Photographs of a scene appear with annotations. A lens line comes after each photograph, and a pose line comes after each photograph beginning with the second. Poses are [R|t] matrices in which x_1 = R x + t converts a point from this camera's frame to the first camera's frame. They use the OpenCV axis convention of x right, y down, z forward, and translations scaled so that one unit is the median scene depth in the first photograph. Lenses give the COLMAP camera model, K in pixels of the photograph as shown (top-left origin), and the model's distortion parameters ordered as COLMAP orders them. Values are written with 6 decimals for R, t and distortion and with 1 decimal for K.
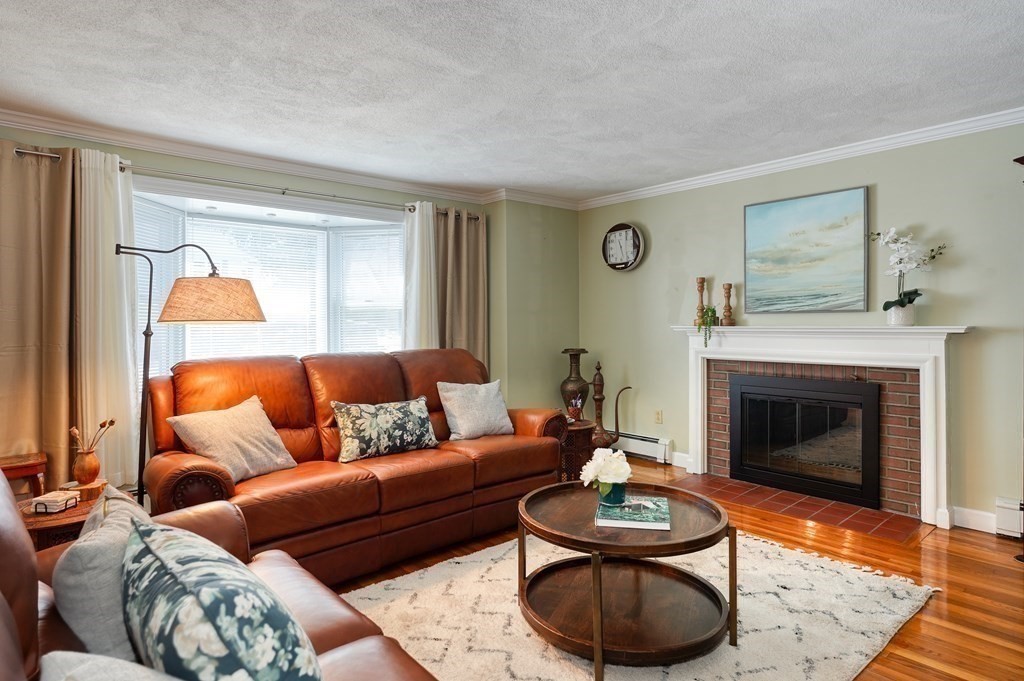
lens RADIAL K [[574.8, 0, 514.4], [0, 574.8, 335.1], [0, 0, 1]] dist [-0.001147, -0.000112]
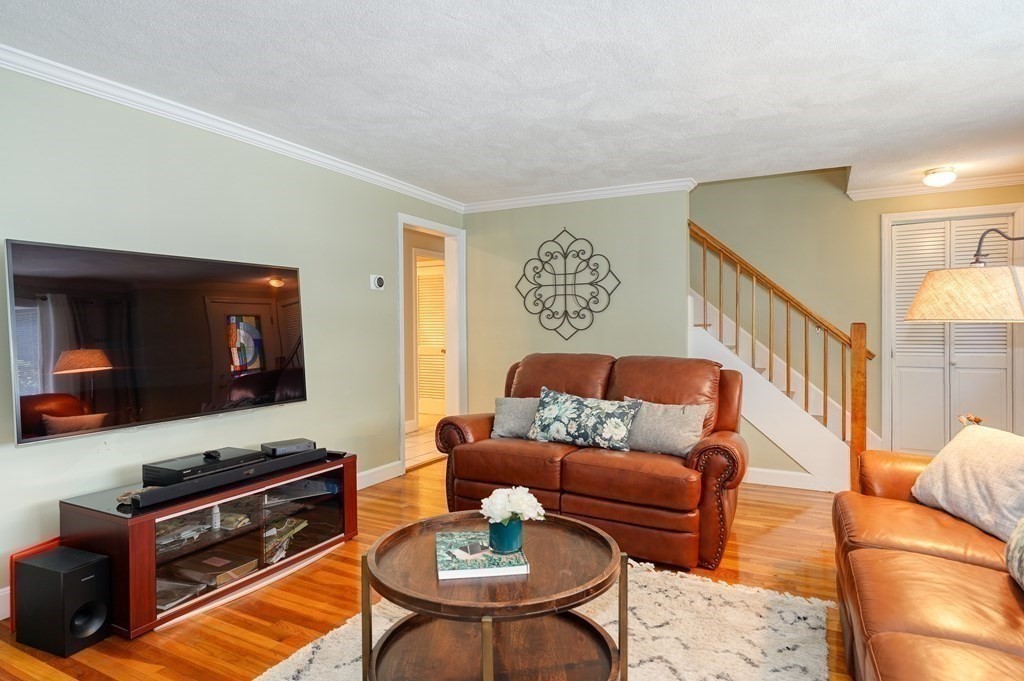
lens RADIAL K [[574.8, 0, 515.6], [0, 574.8, 342.4], [0, 0, 1]] dist [-0.001147, -0.000112]
pose [[-0.928932, -0.002233, -0.370244, 0.453450], [-0.006515, 0.999926, 0.010316, 0.005813], [0.370194, 0.011995, -0.928877, 1.745590]]
